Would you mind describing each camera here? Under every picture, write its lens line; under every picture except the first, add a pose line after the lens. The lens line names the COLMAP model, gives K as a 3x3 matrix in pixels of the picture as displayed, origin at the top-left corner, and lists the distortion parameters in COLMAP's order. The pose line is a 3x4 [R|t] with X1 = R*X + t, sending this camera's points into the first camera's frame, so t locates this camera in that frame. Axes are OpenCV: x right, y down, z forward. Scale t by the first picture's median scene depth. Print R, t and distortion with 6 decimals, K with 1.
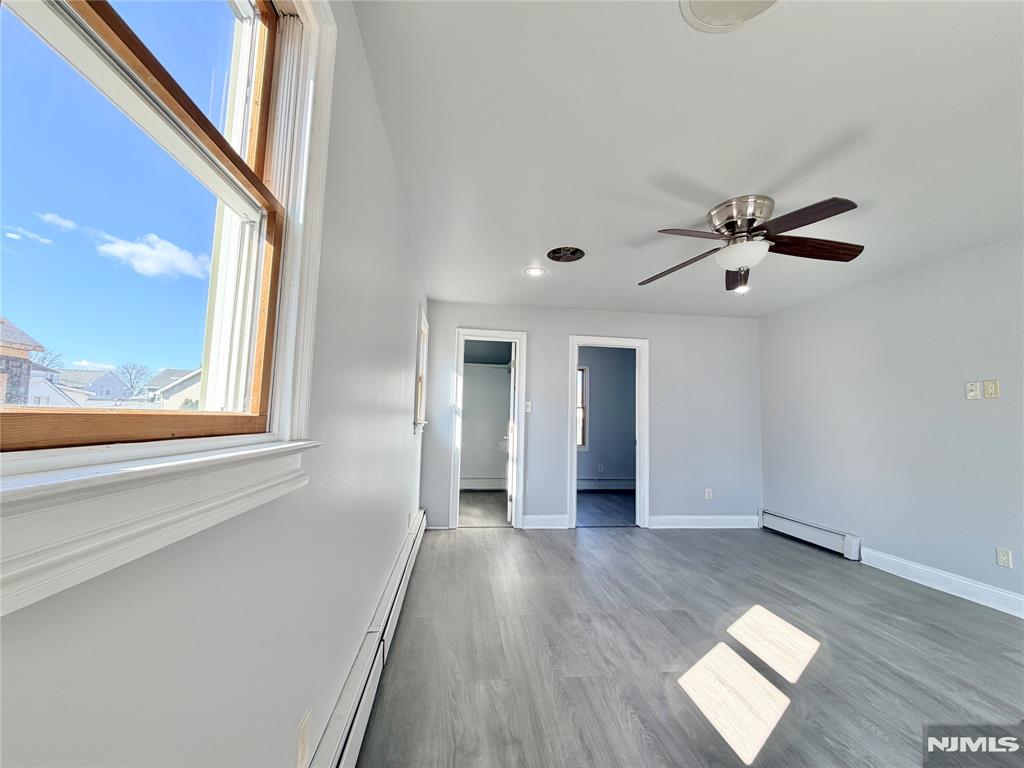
lens RADIAL K [[407.8, 0, 509.0], [0, 407.8, 381.9], [0, 0, 1]] dist [-0.001078, 0.000130]
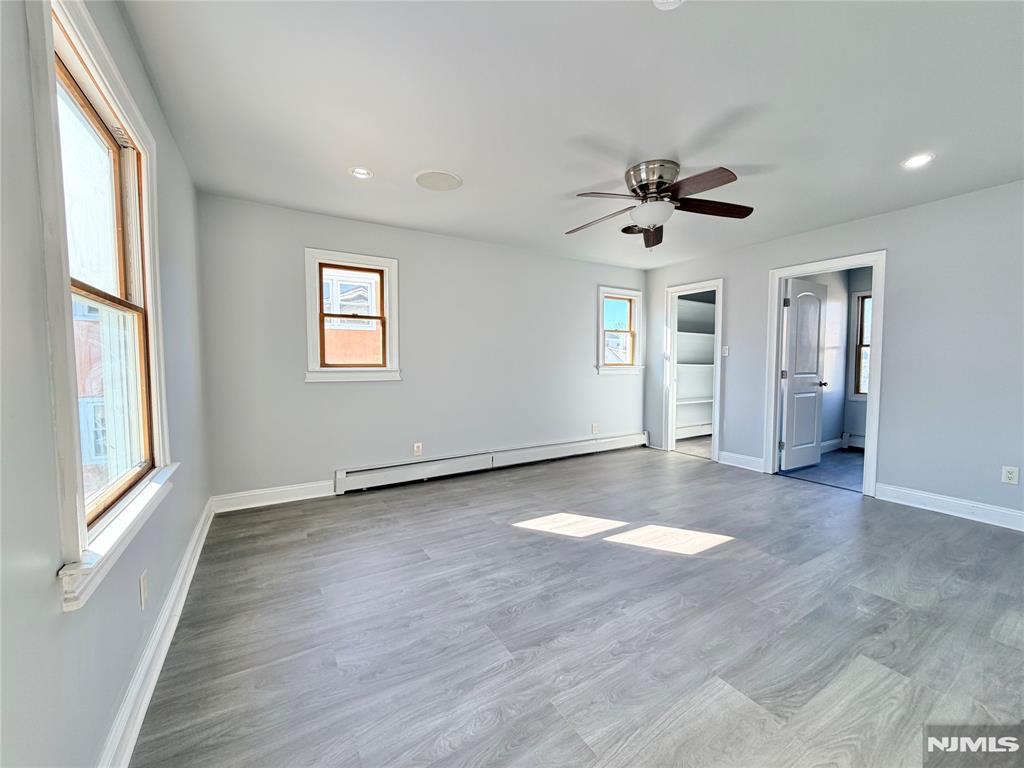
lens RADIAL K [[407.8, 0, 509.9], [0, 407.8, 383.9], [0, 0, 1]] dist [-0.001078, 0.000130]
pose [[0.409312, 0.024812, -0.912057, 1.297030], [0.091304, 0.993498, 0.068003, 0.040384], [0.907815, -0.111109, 0.404385, 0.118533]]
